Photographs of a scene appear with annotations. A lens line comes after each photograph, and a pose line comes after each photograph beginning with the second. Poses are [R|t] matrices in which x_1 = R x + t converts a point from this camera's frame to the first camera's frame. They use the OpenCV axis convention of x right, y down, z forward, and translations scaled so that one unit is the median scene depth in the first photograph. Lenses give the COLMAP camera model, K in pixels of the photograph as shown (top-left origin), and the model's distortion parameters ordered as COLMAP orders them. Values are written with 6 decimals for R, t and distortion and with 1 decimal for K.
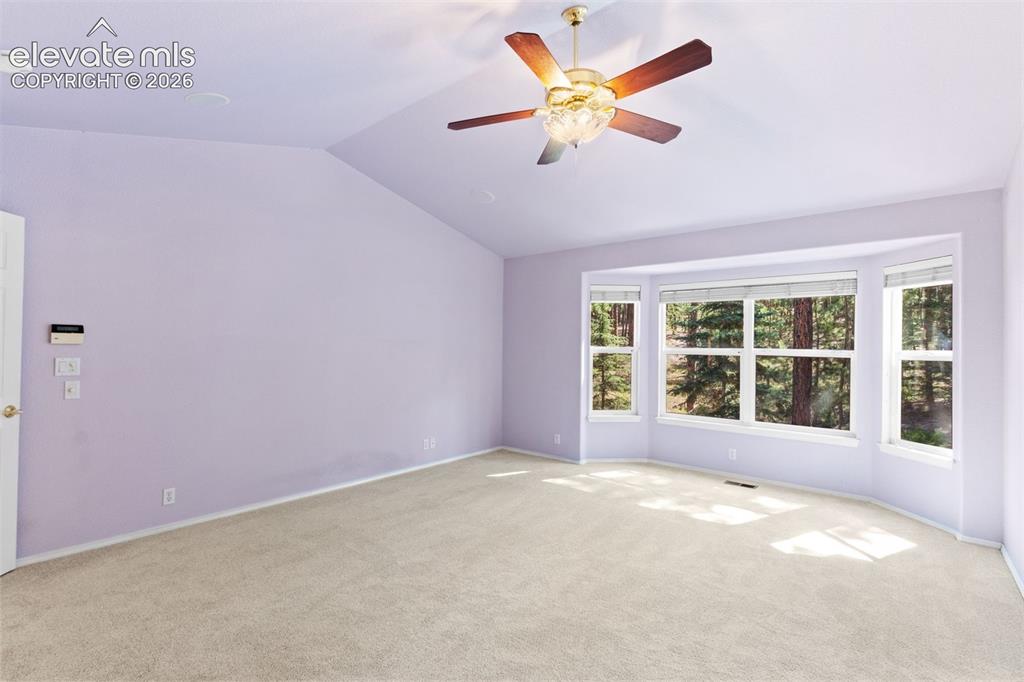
lens RADIAL K [[497.4, 0, 508.2], [0, 497.4, 342.7], [0, 0, 1]] dist [0.004728, -0.000541]
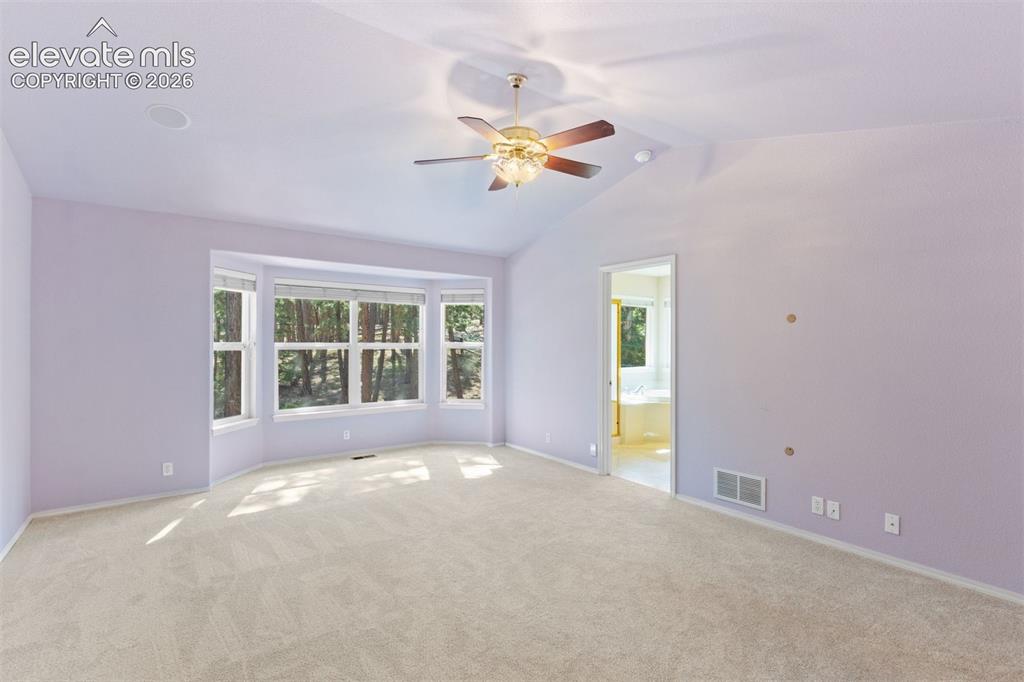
lens RADIAL K [[497.4, 0, 511.1], [0, 497.4, 337.2], [0, 0, 1]] dist [0.004728, -0.000541]
pose [[0.181136, 0.000484, 0.983458, -0.606549], [-0.003227, 0.999995, 0.000102, -0.002540], [-0.983453, -0.003192, 0.181136, 0.421924]]
